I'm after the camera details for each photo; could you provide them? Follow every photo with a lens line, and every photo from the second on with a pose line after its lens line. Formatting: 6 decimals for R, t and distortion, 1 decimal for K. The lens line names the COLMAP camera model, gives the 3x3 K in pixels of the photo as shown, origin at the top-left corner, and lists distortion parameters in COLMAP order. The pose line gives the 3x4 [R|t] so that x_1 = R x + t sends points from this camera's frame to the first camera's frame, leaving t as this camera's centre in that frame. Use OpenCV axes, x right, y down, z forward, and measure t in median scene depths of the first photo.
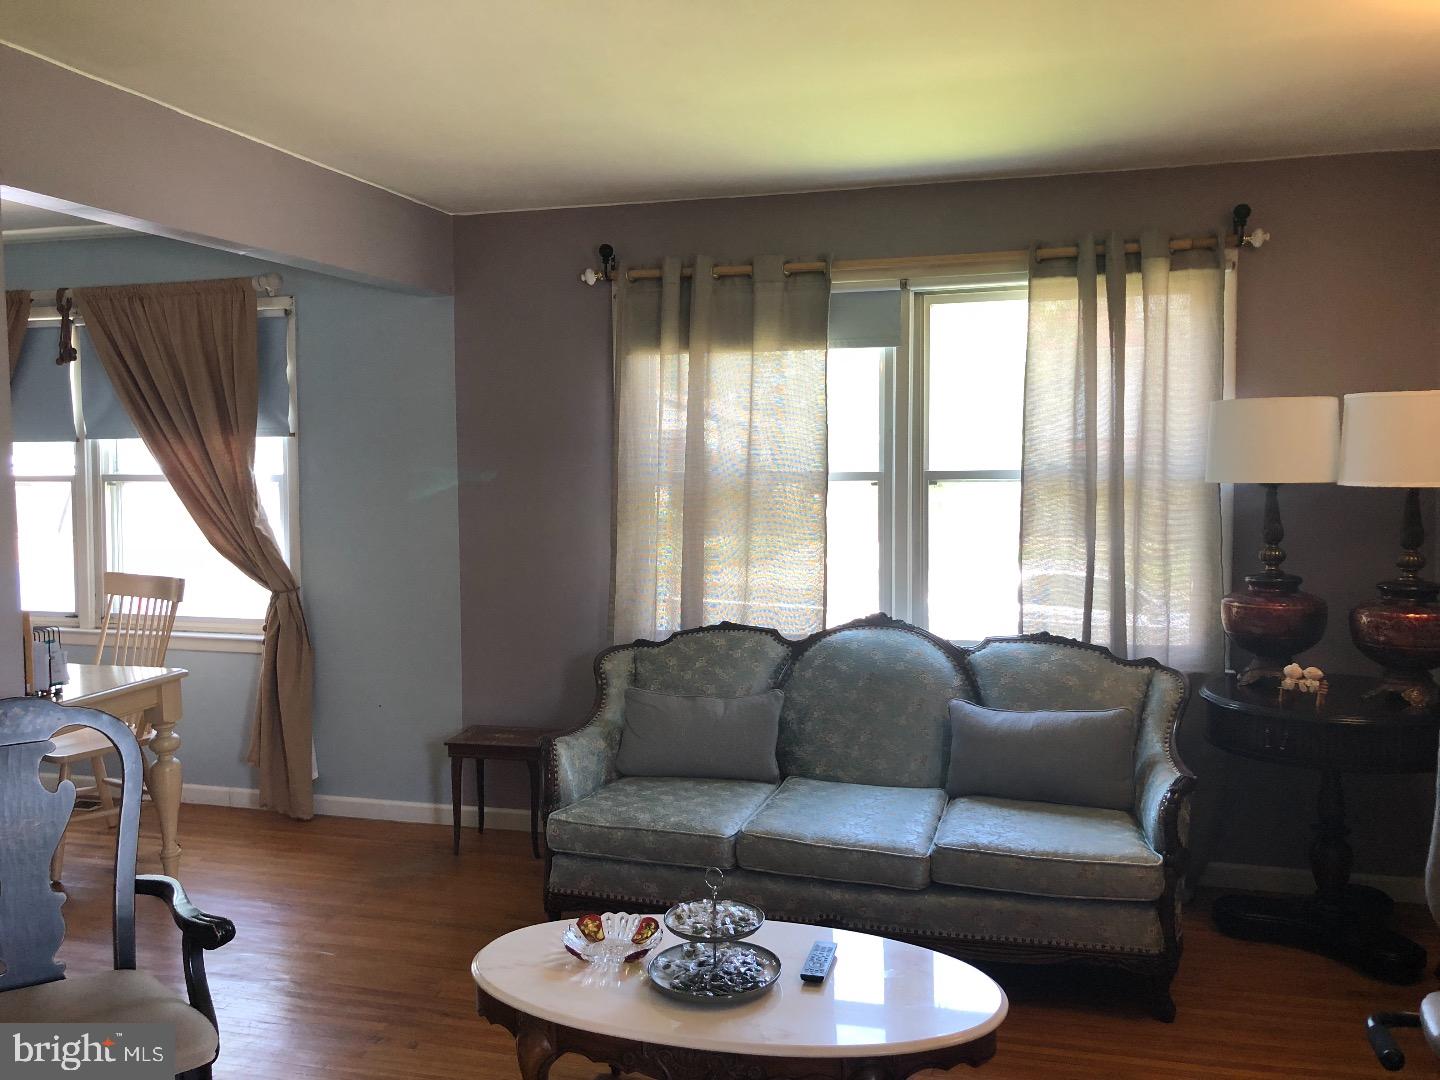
lens RADIAL K [[1183.8, 0, 723.1], [0, 1183.8, 513.6], [0, 0, 1]] dist [0.024454, -0.005324]
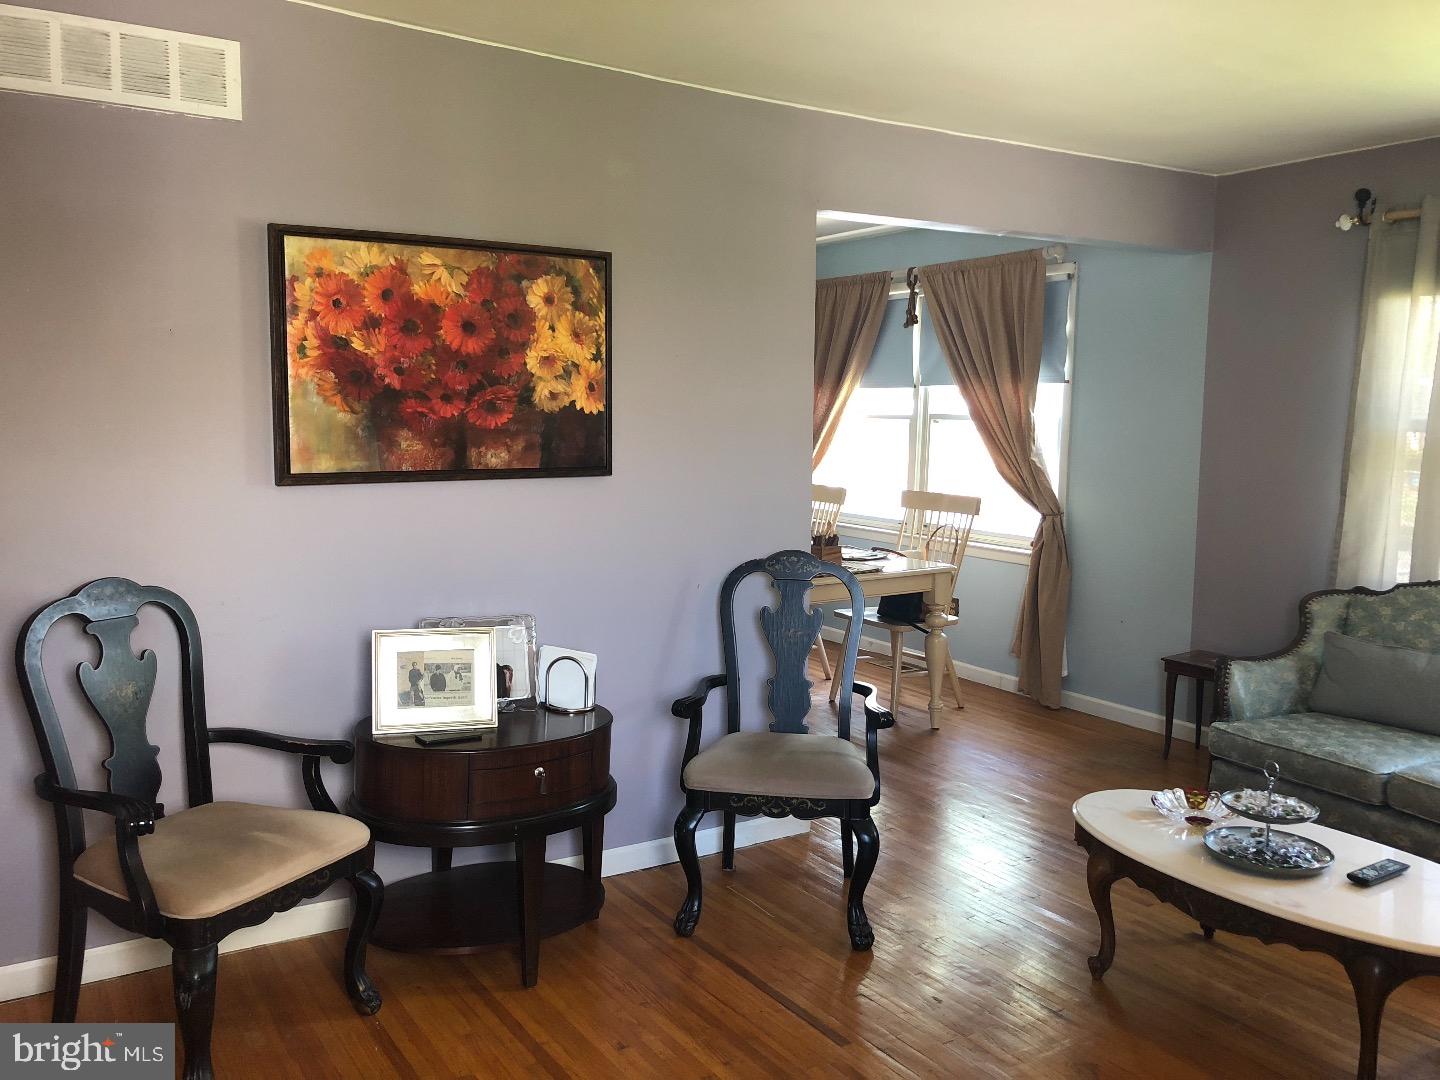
lens RADIAL K [[1183.8, 0, 723.1], [0, 1183.8, 513.6], [0, 0, 1]] dist [0.024454, -0.005324]
pose [[0.744485, 0.076400, -0.663254, 0.188398], [-0.051850, 0.997047, 0.056648, 0.015638], [0.665623, -0.007784, 0.746248, -0.105479]]
